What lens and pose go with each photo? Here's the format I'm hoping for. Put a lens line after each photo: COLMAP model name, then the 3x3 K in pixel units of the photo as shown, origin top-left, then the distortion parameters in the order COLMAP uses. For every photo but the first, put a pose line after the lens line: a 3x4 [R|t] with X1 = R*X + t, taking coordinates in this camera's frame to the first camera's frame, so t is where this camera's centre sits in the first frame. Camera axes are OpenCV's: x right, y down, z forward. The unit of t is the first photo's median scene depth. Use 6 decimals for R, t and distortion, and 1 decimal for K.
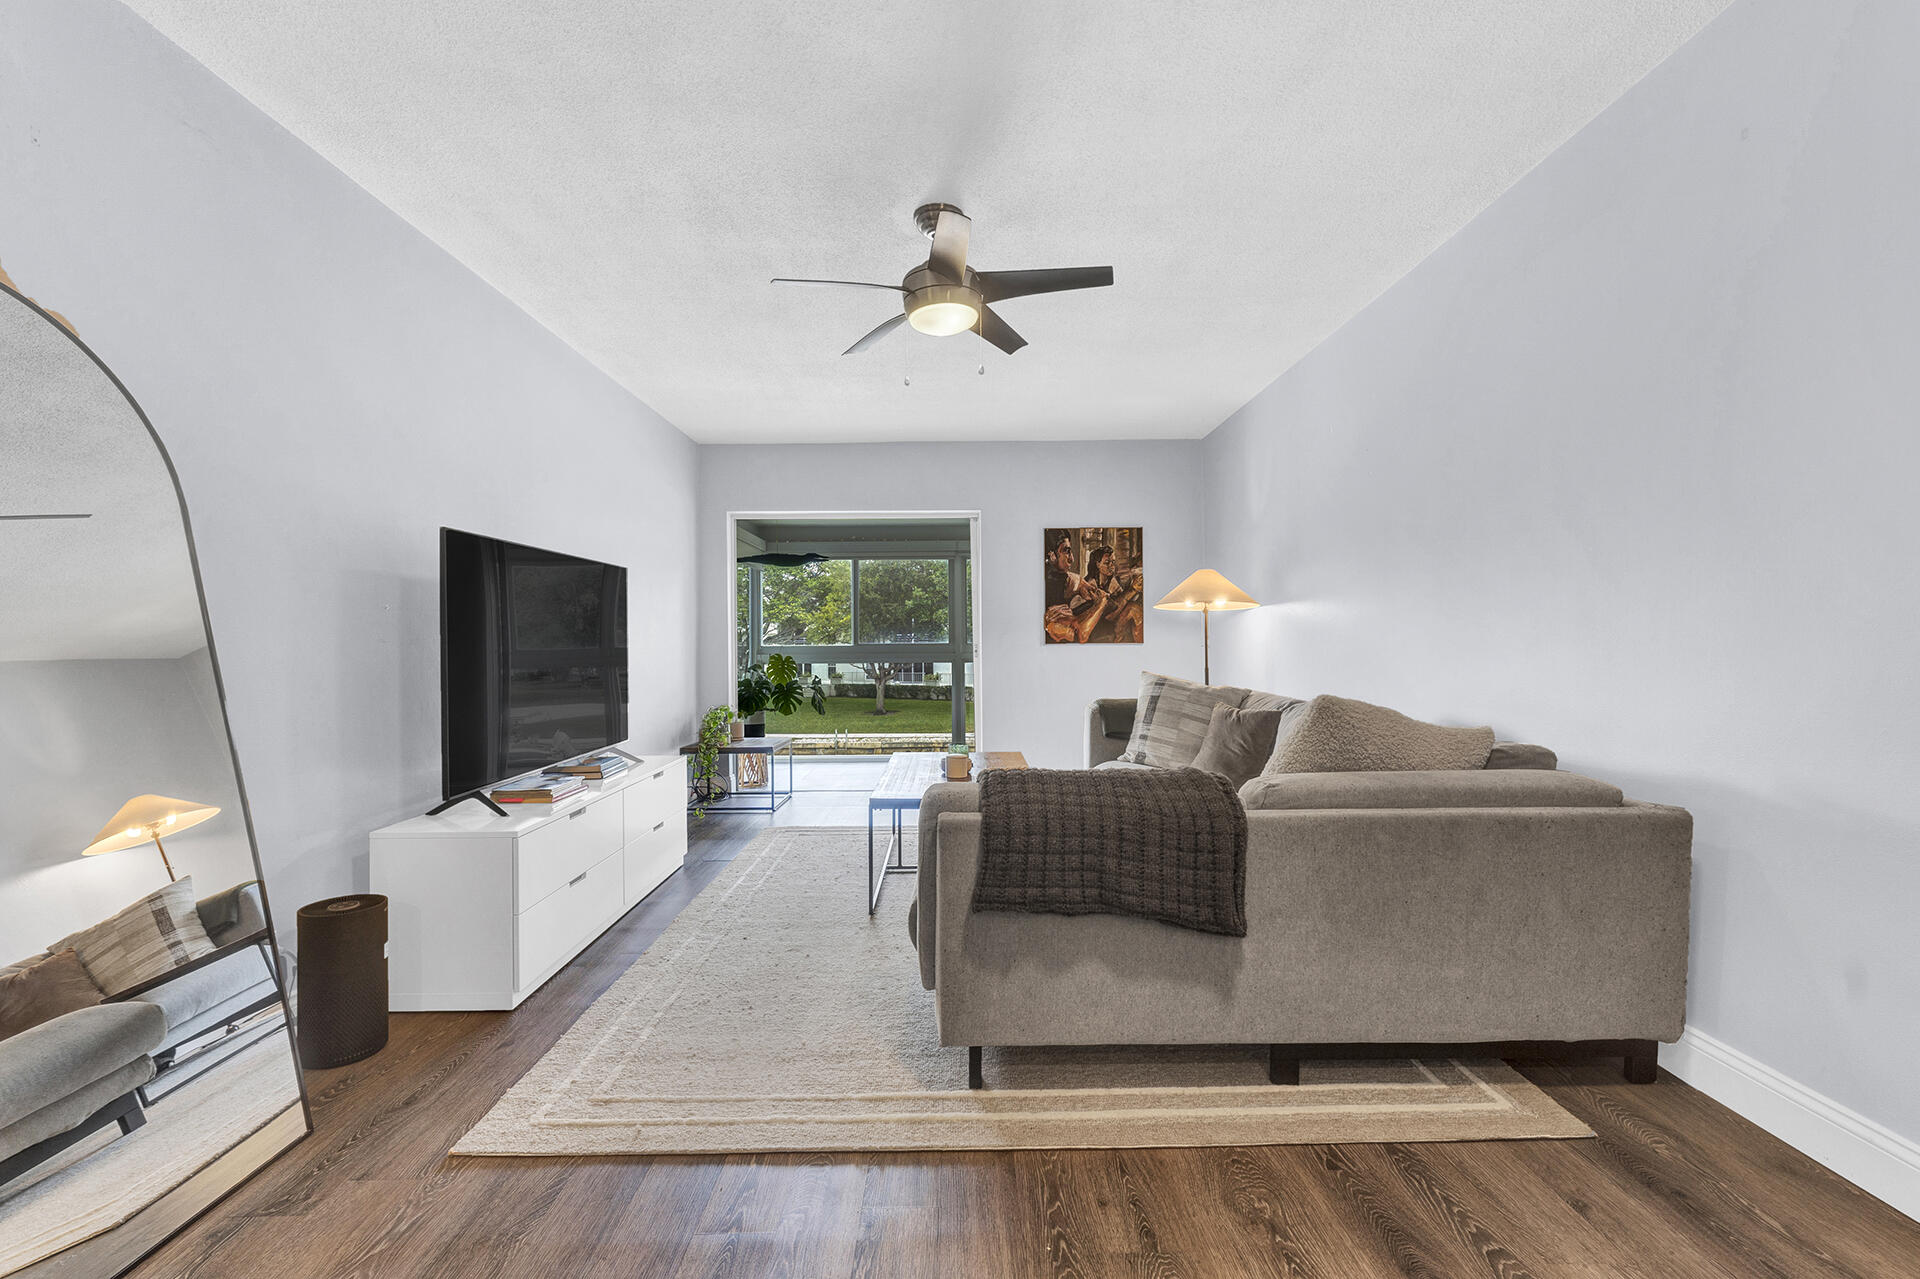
lens RADIAL K [[834.7, 0, 963.6], [0, 834.7, 634.1], [0, 0, 1]] dist [-0.000643, 0.000128]
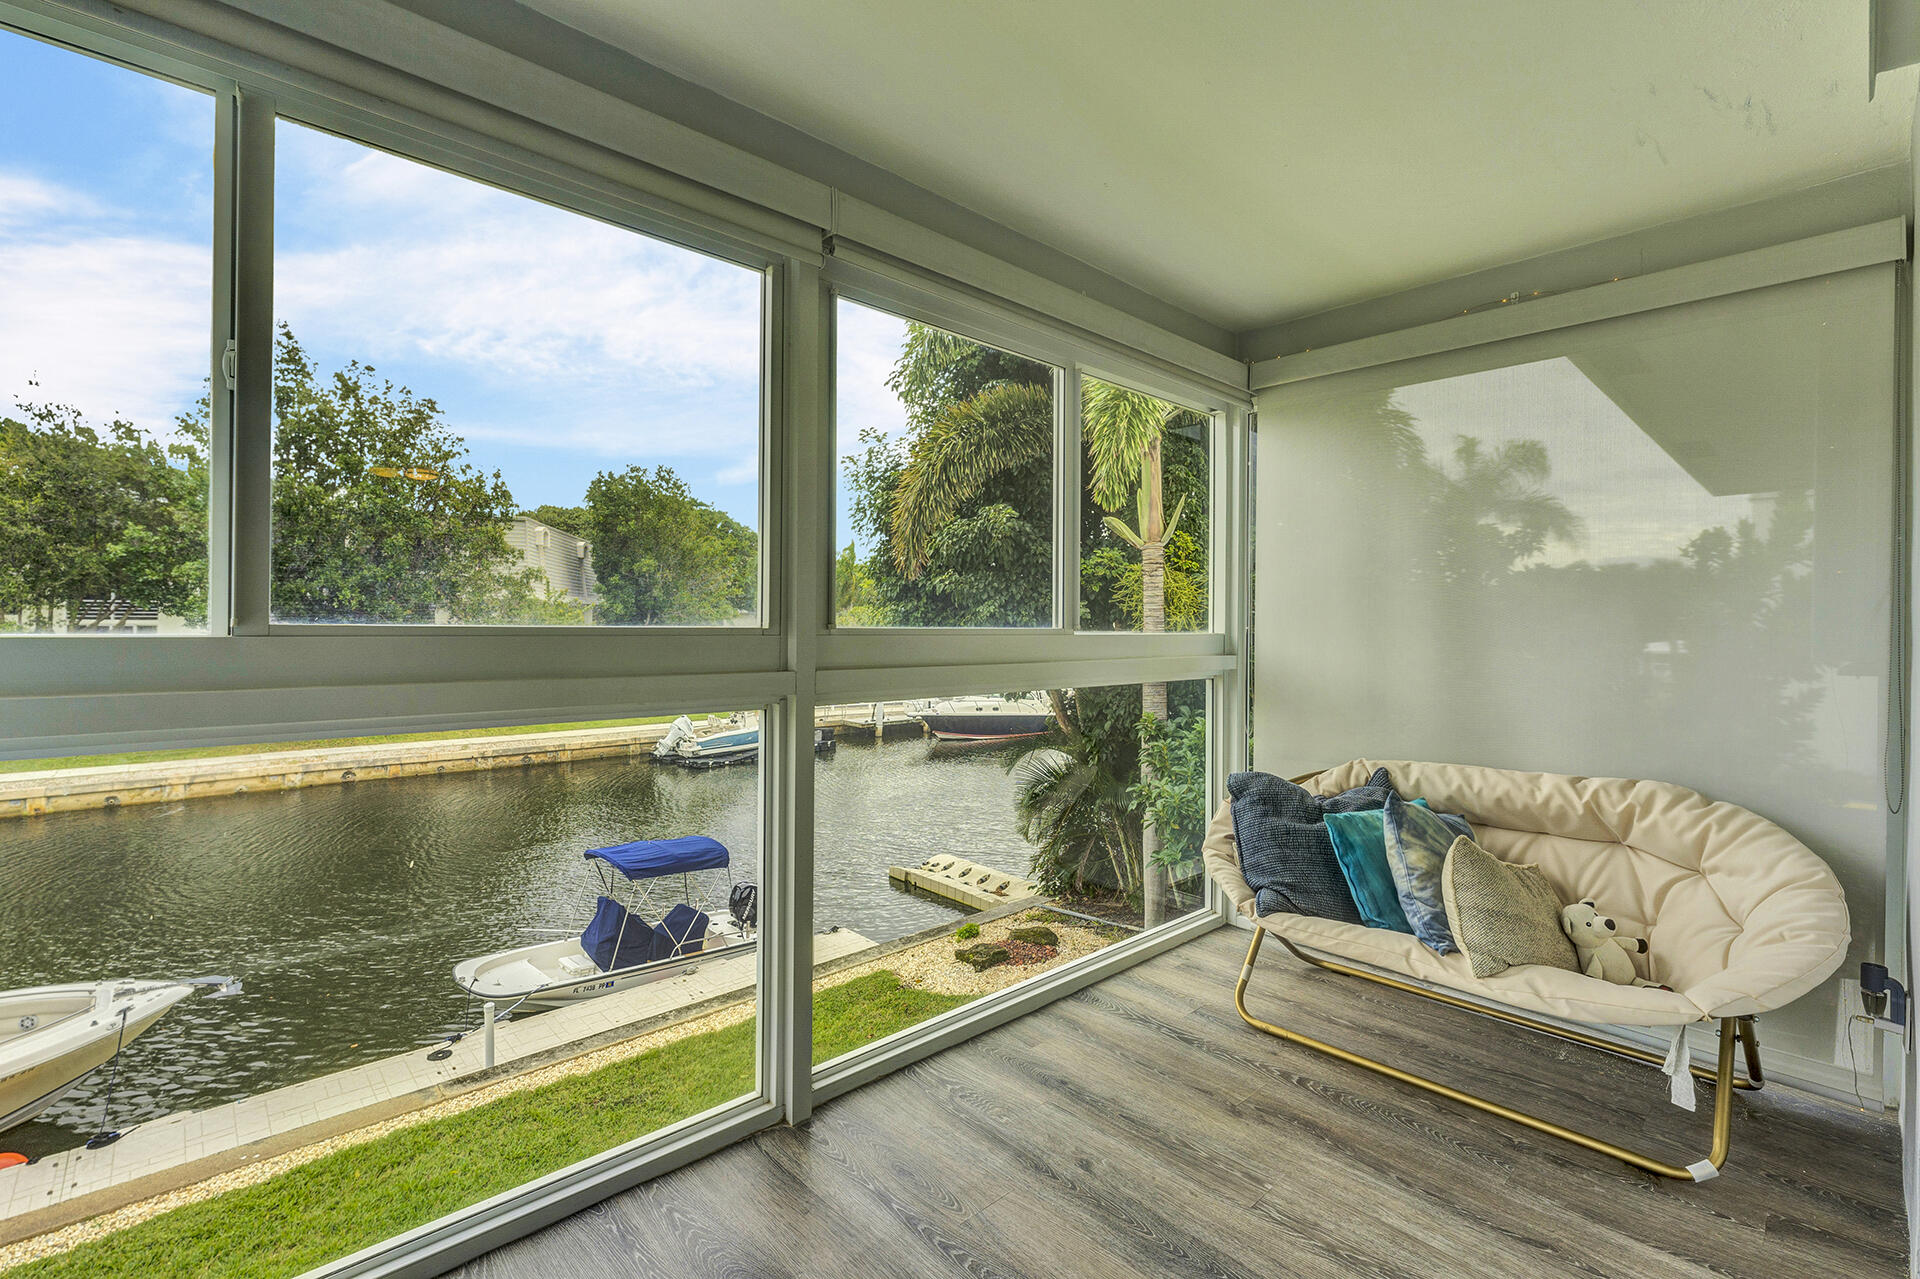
lens RADIAL K [[848.2, 0, 964.9], [0, 848.2, 641.8], [0, 0, 1]] dist [-0.001870, 0.000449]
pose [[0.739897, -0.002389, 0.672716, -0.181527], [-0.020410, 0.999454, 0.025997, 0.007774], [-0.672410, -0.032965, 0.739444, 1.068628]]
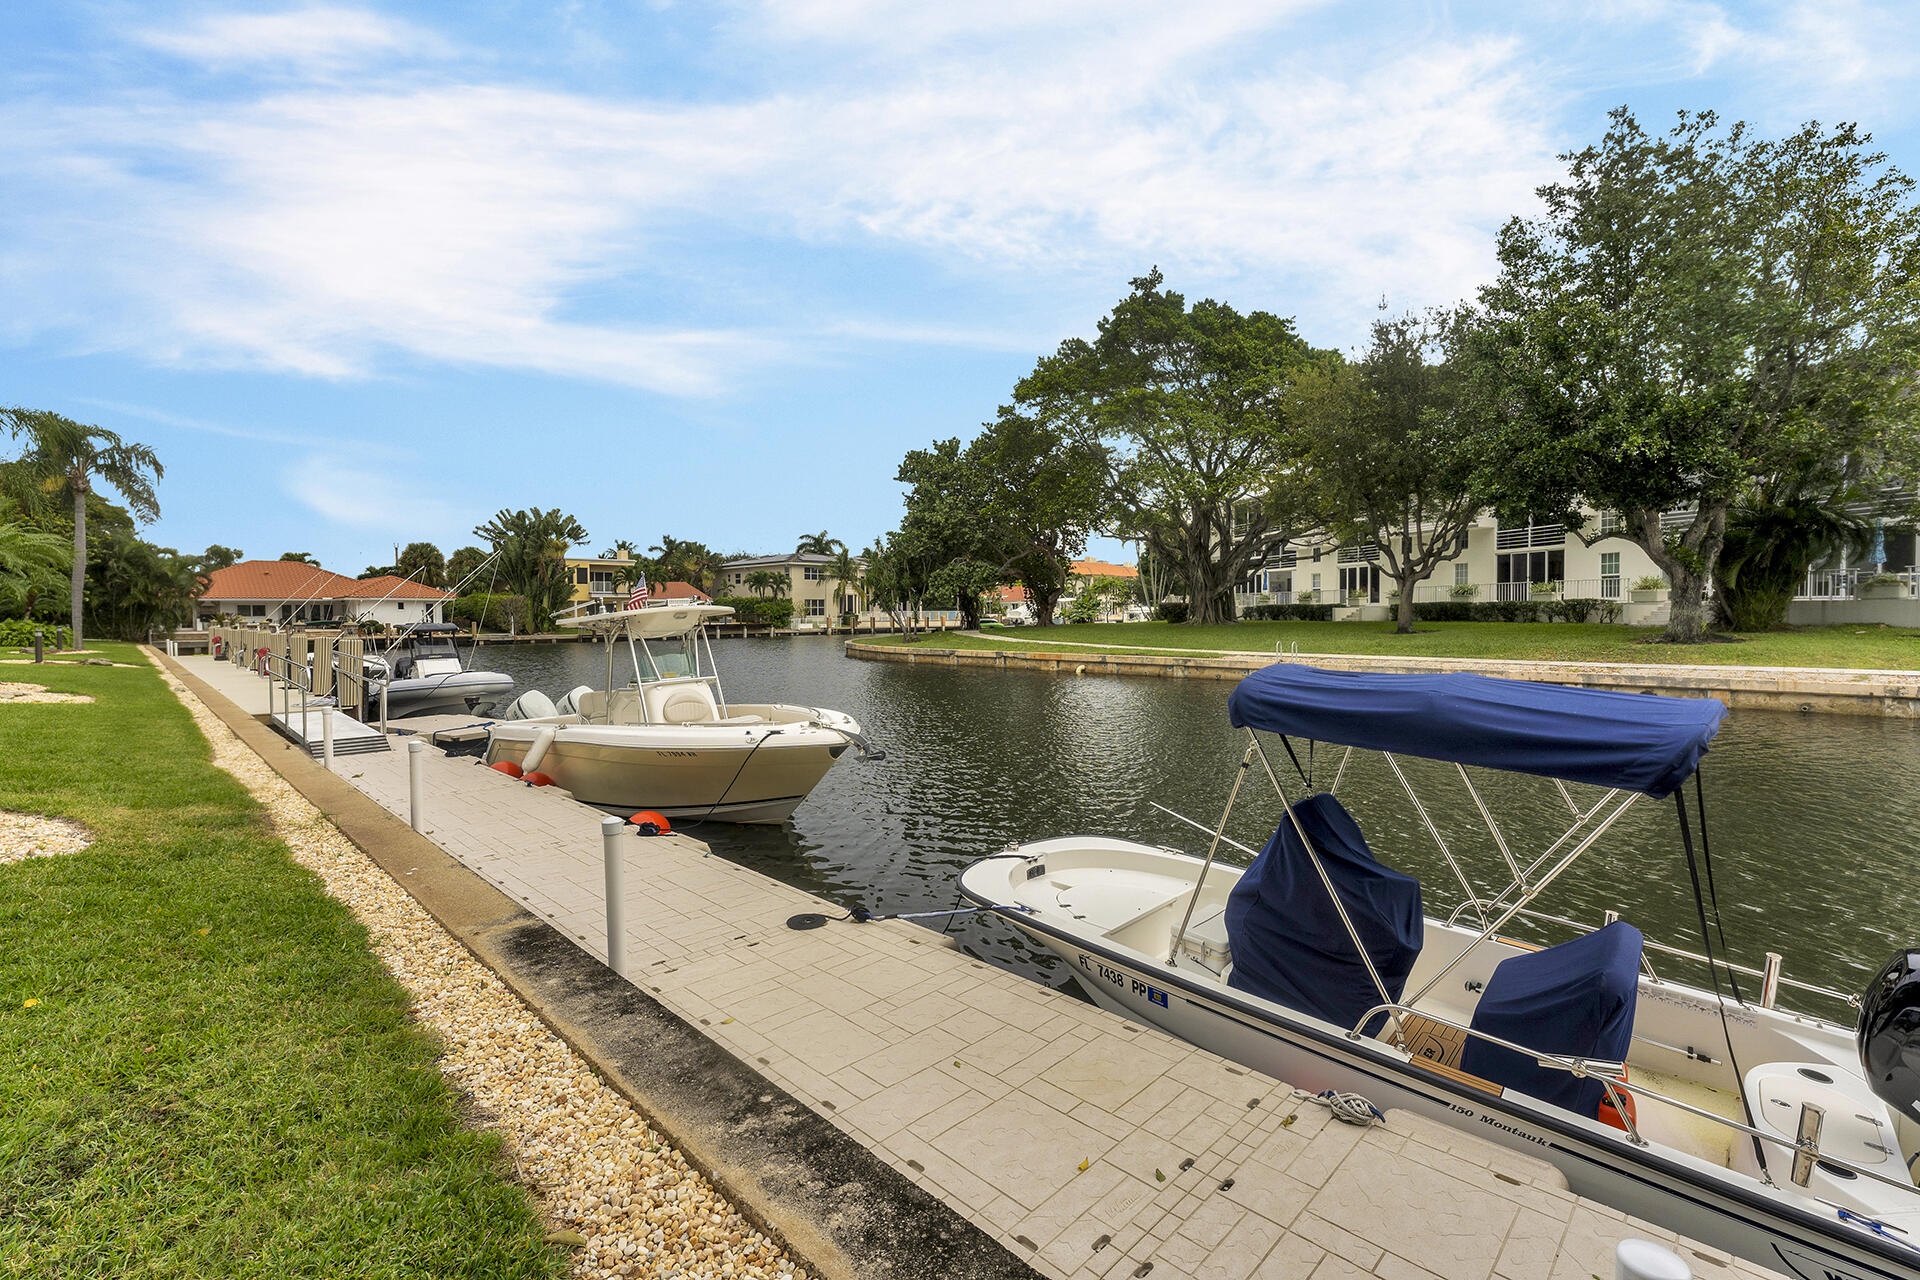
lens RADIAL K [[843.3, 0, 956.2], [0, 843.3, 643.8], [0, 0, 1]] dist [0.000228, 0.000140]
pose [[0.693483, 0.026660, -0.719980, 1.090948], [0.008603, 0.998937, 0.045276, 0.617793], [0.720422, -0.037592, 0.692516, 2.637393]]
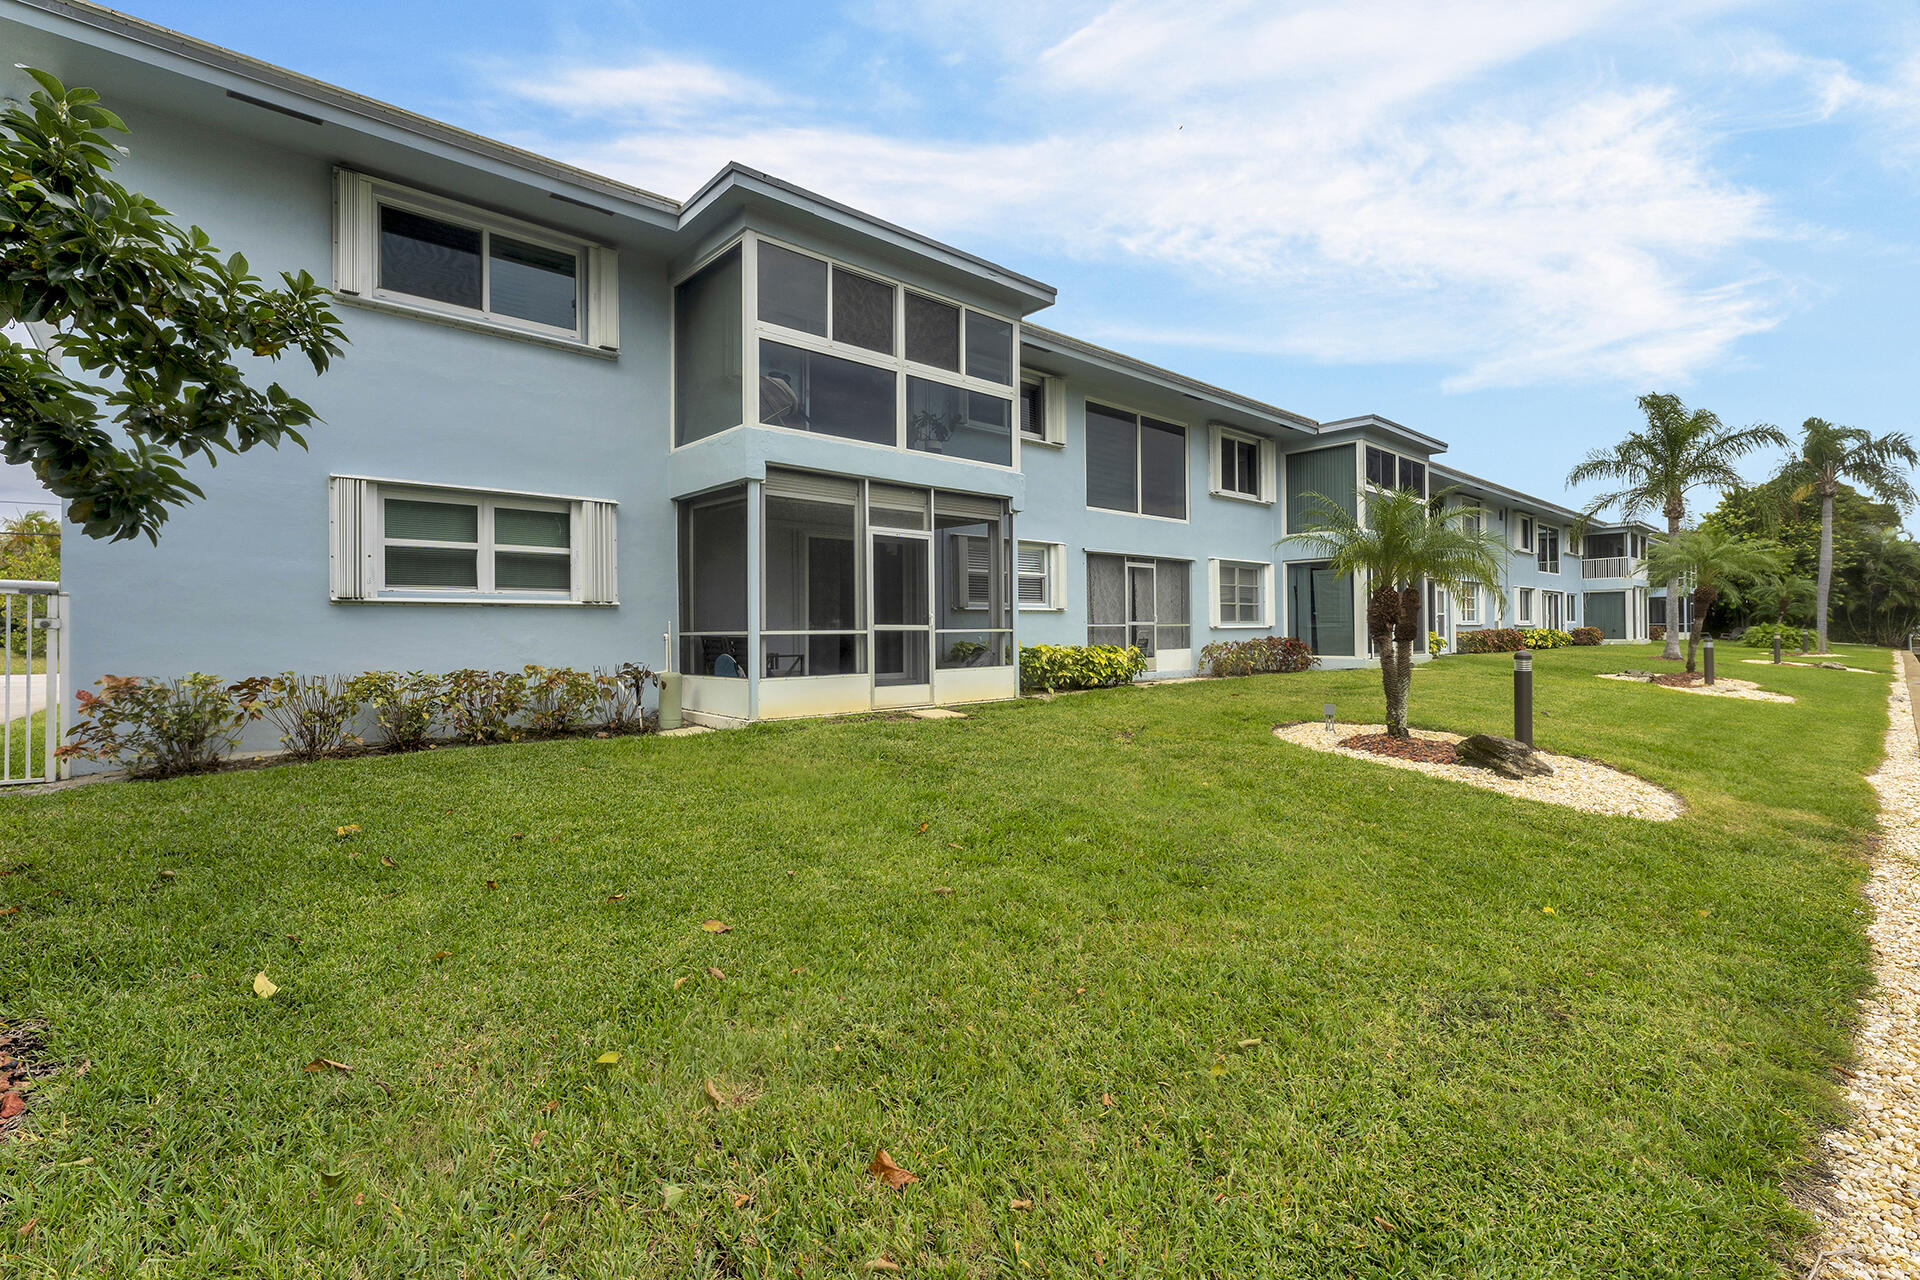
lens RADIAL K [[850.8, 0, 947.5], [0, 850.8, 625.8], [0, 0, 1]] dist [-0.000968, 0.000129]
pose [[-0.760786, 0.007362, -0.648961, 1.151894], [0.016972, 0.999819, -0.008554, 0.625420], [0.648780, -0.017522, -0.760774, 2.813692]]
